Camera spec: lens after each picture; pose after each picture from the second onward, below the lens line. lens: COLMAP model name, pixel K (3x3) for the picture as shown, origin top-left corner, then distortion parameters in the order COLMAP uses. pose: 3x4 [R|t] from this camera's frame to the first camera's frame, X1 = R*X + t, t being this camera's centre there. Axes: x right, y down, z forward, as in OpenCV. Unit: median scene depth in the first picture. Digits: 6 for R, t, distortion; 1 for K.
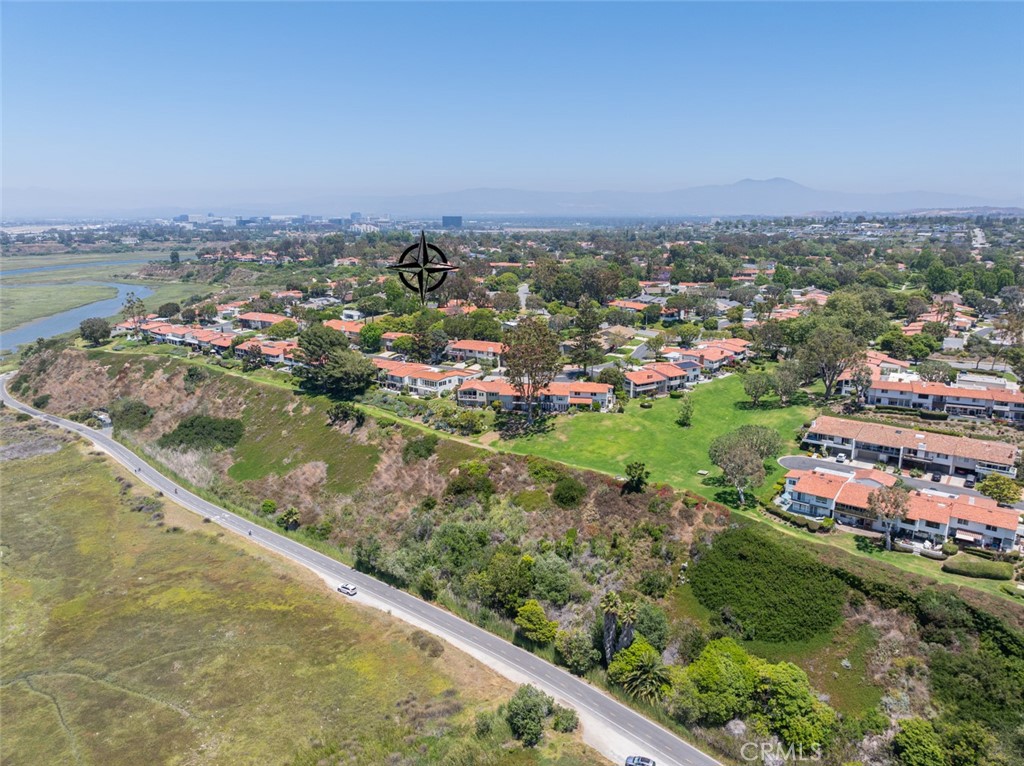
lens RADIAL K [[724.4, 0, 517.7], [0, 724.4, 382.9], [0, 0, 1]] dist [-0.035956, -0.001538]
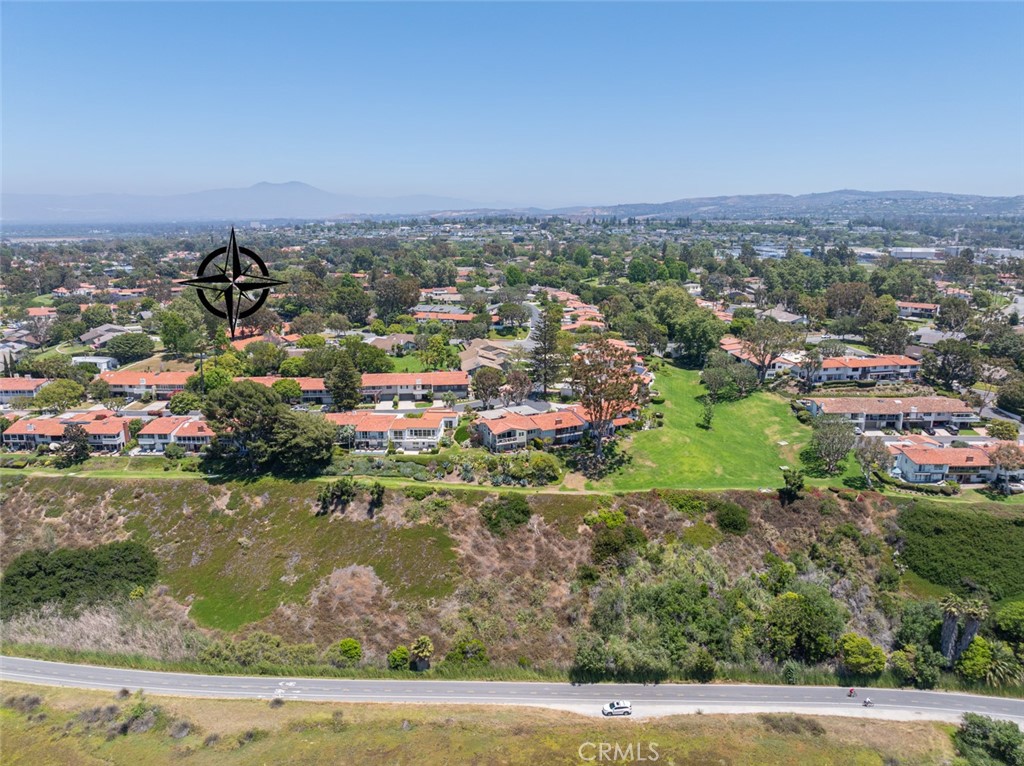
lens RADIAL K [[724.4, 0, 517.7], [0, 724.4, 382.9], [0, 0, 1]] dist [-0.035956, -0.001538]
pose [[0.801159, -0.136022, 0.582788, -0.596536], [0.138517, 0.989530, 0.040537, -0.086370], [-0.582200, 0.048249, 0.811612, 0.348047]]
